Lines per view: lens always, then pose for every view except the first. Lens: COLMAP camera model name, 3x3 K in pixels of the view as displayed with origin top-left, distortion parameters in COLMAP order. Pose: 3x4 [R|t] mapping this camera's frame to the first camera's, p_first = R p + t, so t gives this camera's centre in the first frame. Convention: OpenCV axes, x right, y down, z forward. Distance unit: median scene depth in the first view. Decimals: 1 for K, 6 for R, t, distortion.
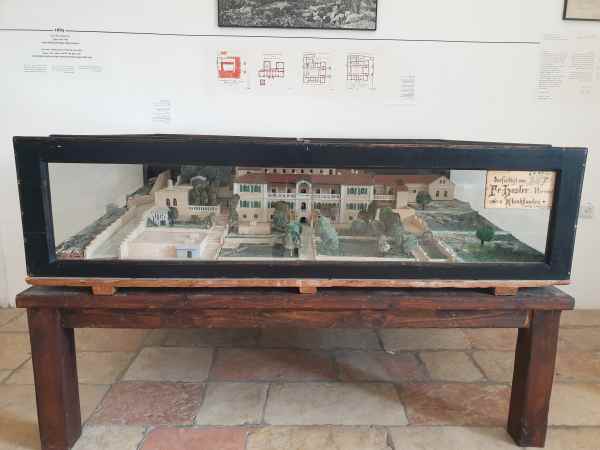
lens RADIAL K [[460.5, 0, 304.4], [0, 460.5, 224.0], [0, 0, 1]] dist [-0.001355, 0.011861]
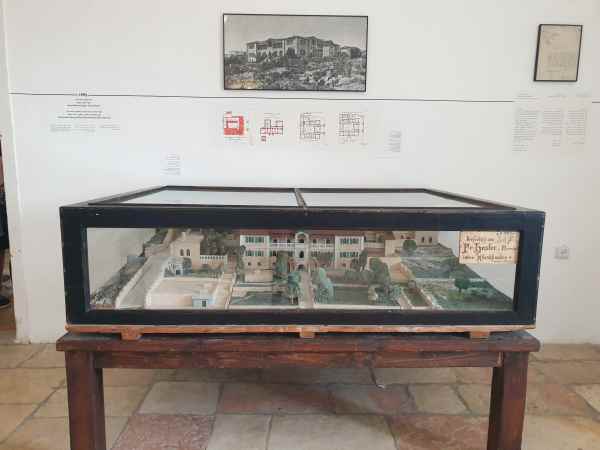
lens RADIAL K [[460.5, 0, 295.6], [0, 460.5, 226.3], [0, 0, 1]] dist [-0.001355, 0.011861]
pose [[0.999961, -0.004458, -0.007598, -0.008751], [0.004088, 0.998841, -0.047961, -0.058021], [0.007803, 0.047928, 0.998820, -0.131448]]
